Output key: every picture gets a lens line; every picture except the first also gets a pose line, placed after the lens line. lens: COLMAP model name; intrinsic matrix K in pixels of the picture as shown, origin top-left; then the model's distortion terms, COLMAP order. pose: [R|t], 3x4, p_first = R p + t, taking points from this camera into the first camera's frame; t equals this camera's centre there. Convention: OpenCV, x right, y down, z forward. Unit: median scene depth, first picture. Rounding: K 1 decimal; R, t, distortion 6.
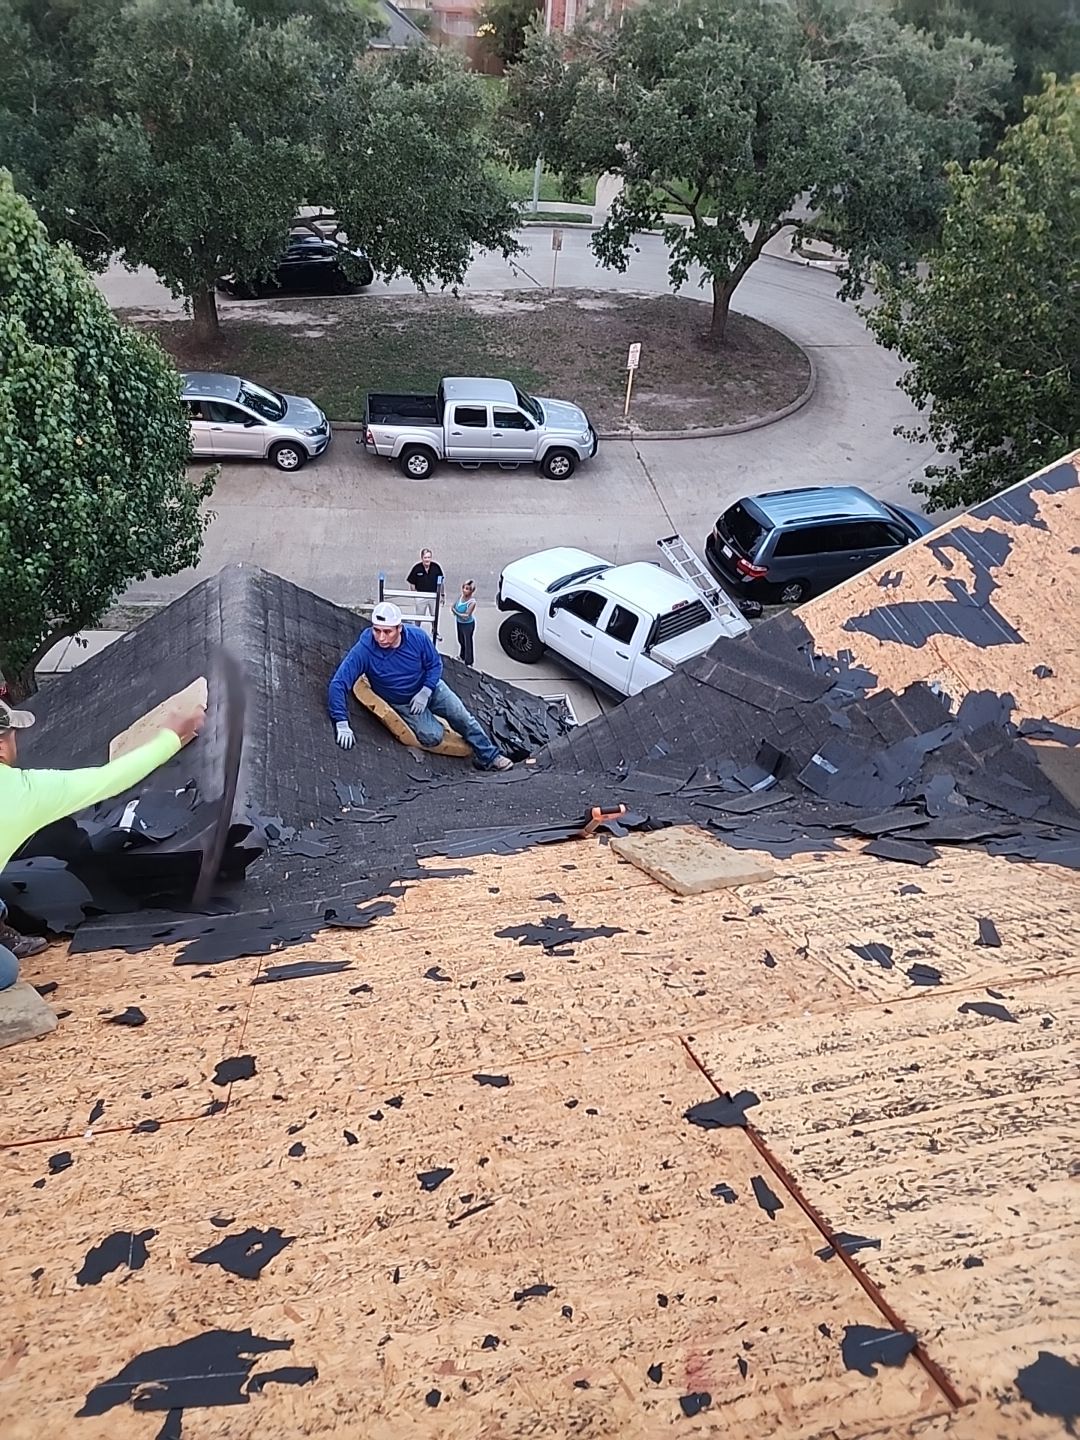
lens RADIAL K [[958.4, 0, 540.0], [0, 958.4, 720.0], [0, 0, 1]] dist [0.092679, -0.089128]
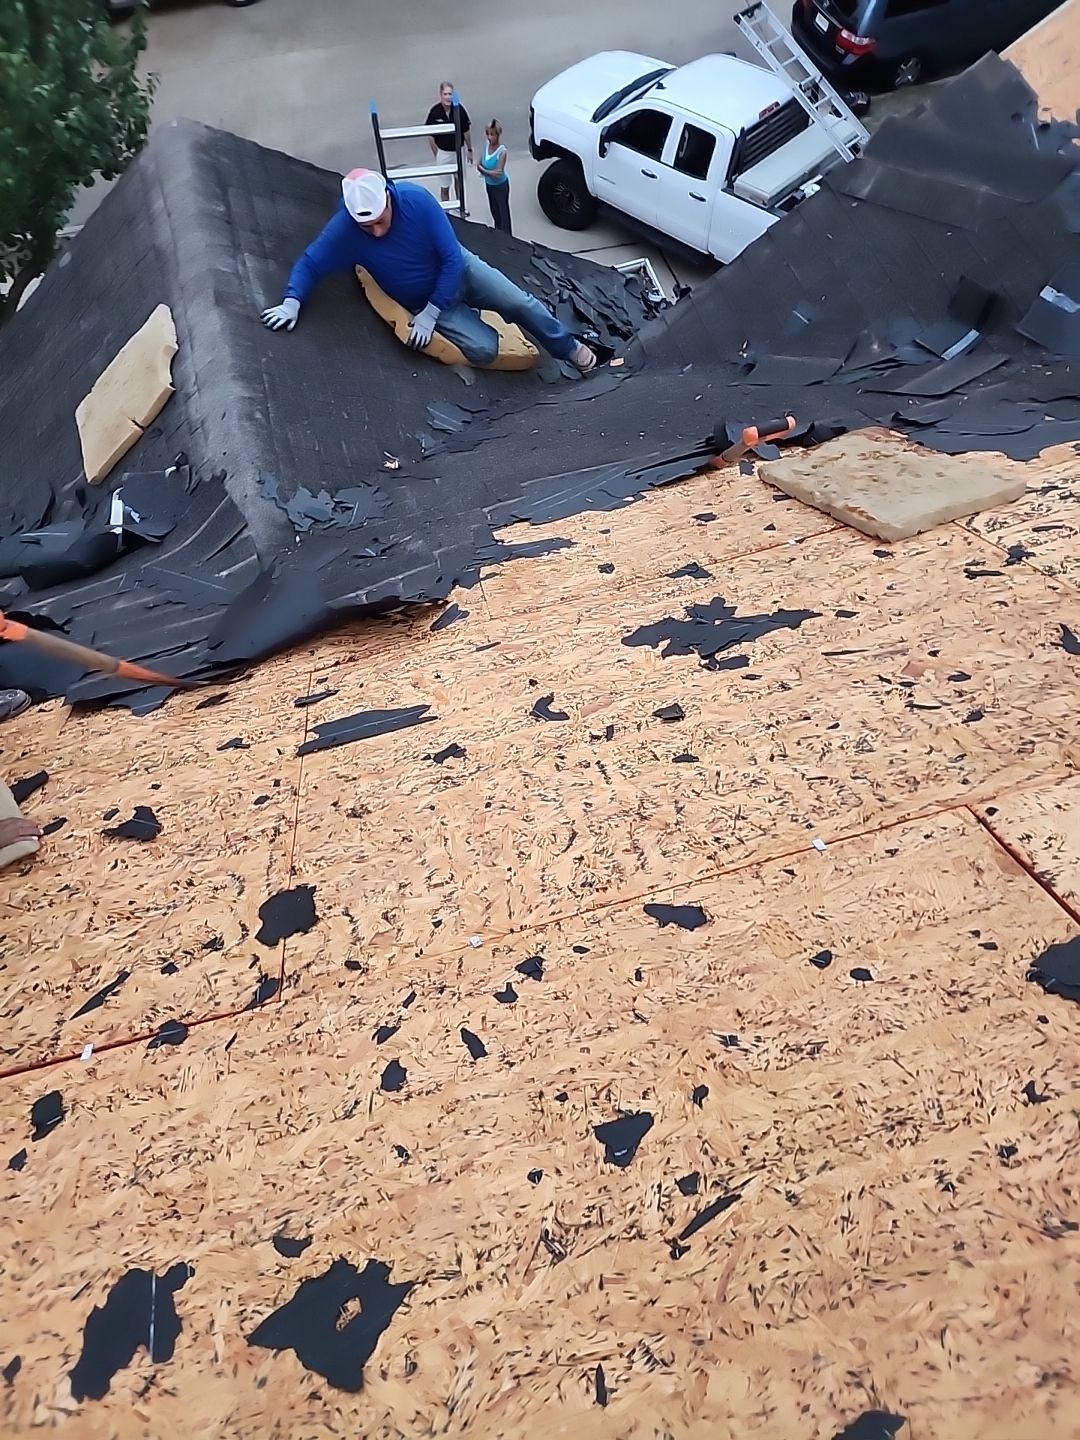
lens RADIAL K [[958.4, 0, 540.0], [0, 958.4, 720.0], [0, 0, 1]] dist [0.092679, -0.089128]
pose [[0.989167, -0.110187, -0.096992, -0.059729], [0.139197, 0.913868, 0.381405, 0.003140], [0.046612, -0.390774, 0.919306, 0.446864]]
